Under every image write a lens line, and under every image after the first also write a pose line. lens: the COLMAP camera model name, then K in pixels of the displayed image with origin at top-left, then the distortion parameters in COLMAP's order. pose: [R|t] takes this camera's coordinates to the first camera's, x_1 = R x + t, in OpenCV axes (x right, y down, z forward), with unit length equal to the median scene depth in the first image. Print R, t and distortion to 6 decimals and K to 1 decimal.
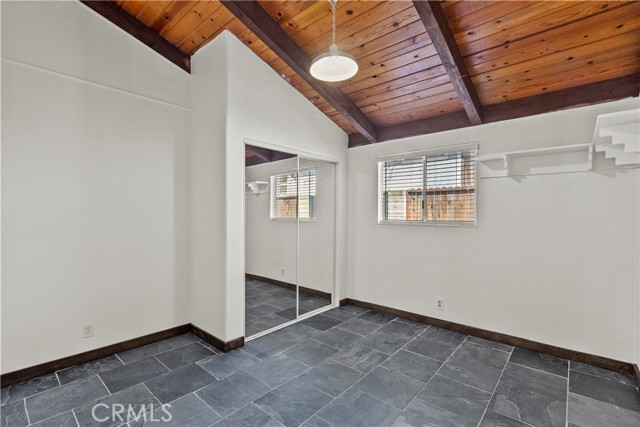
lens RADIAL K [[291.9, 0, 320.1], [0, 291.9, 214.6], [0, 0, 1]] dist [-0.003296, 0.000316]
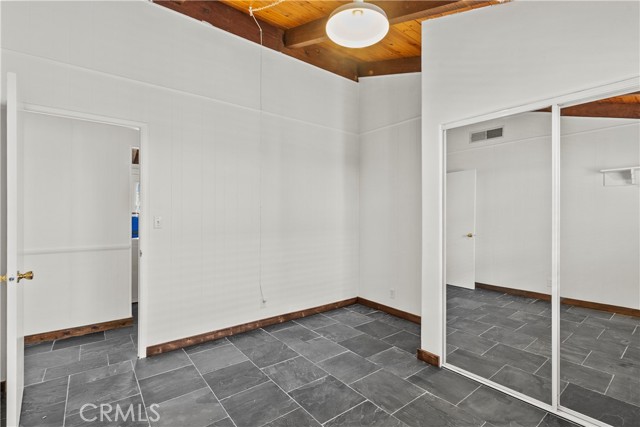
lens RADIAL K [[291.9, 0, 319.7], [0, 291.9, 213.6], [0, 0, 1]] dist [-0.003296, 0.000316]
pose [[-0.180044, -0.005849, -0.983641, 0.745390], [-0.005846, 0.999971, -0.004876, 0.004754], [0.983641, 0.004873, -0.180073, 0.940093]]
